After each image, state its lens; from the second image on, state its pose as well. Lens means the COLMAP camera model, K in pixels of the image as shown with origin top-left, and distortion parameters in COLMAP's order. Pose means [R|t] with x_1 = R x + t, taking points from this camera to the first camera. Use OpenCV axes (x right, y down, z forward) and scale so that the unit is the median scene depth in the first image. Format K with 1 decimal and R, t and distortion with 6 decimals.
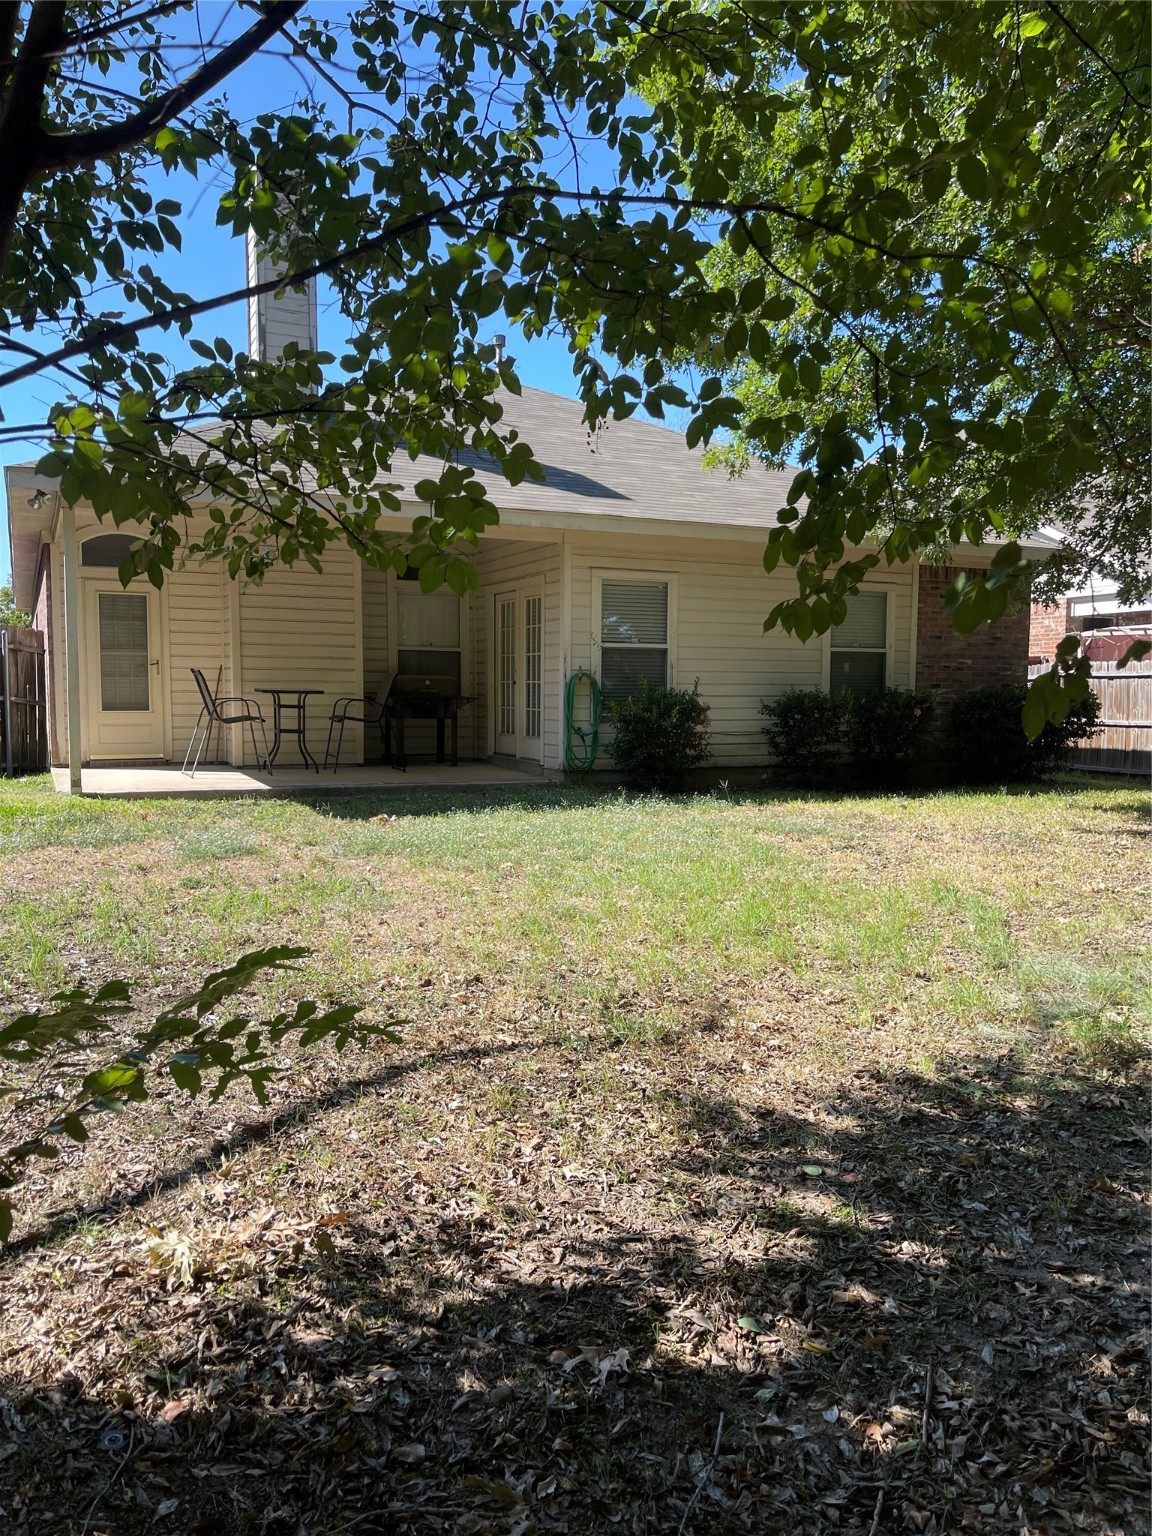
lens RADIAL K [[1159.5, 0, 580.5], [0, 1159.5, 780.3], [0, 0, 1]] dist [0.068699, -0.097028]
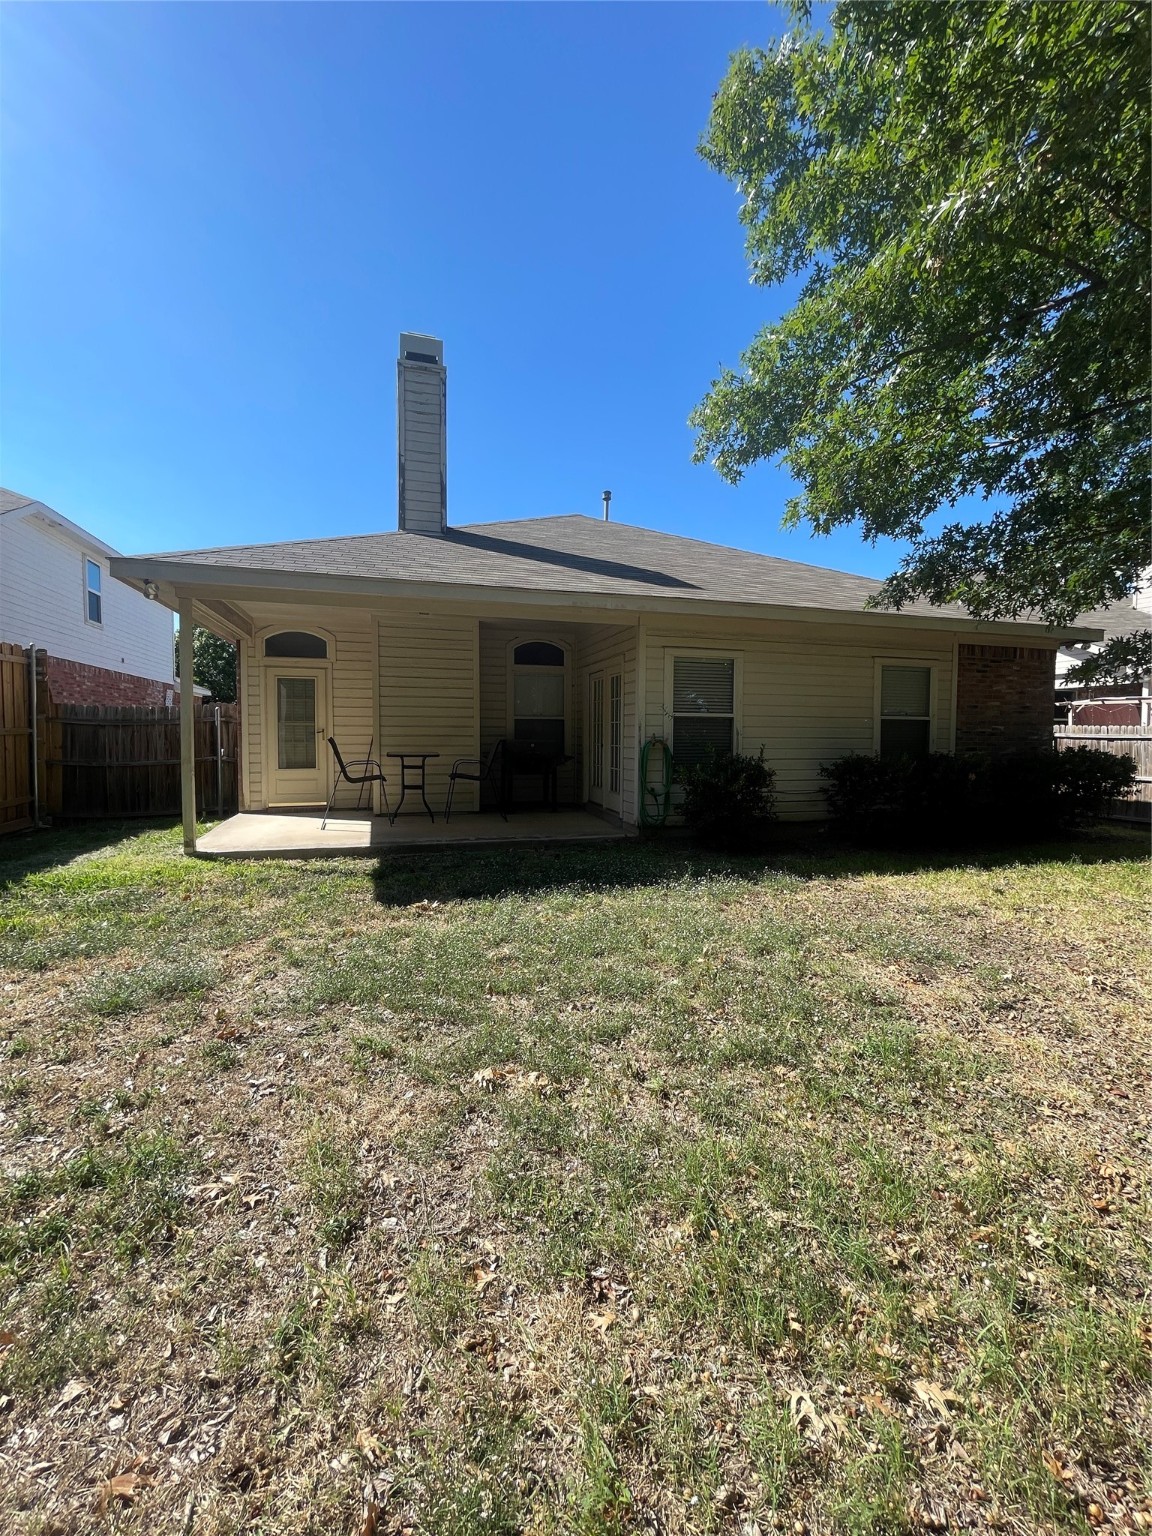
lens RADIAL K [[621.6, 0, 561.2], [0, 621.6, 761.2], [0, 0, 1]] dist [-0.003370, -0.000463]
pose [[0.983240, 0.008453, -0.182122, 0.020834], [-0.015038, 0.999281, -0.034808, -0.048341], [0.181697, 0.036963, 0.982660, 0.383613]]
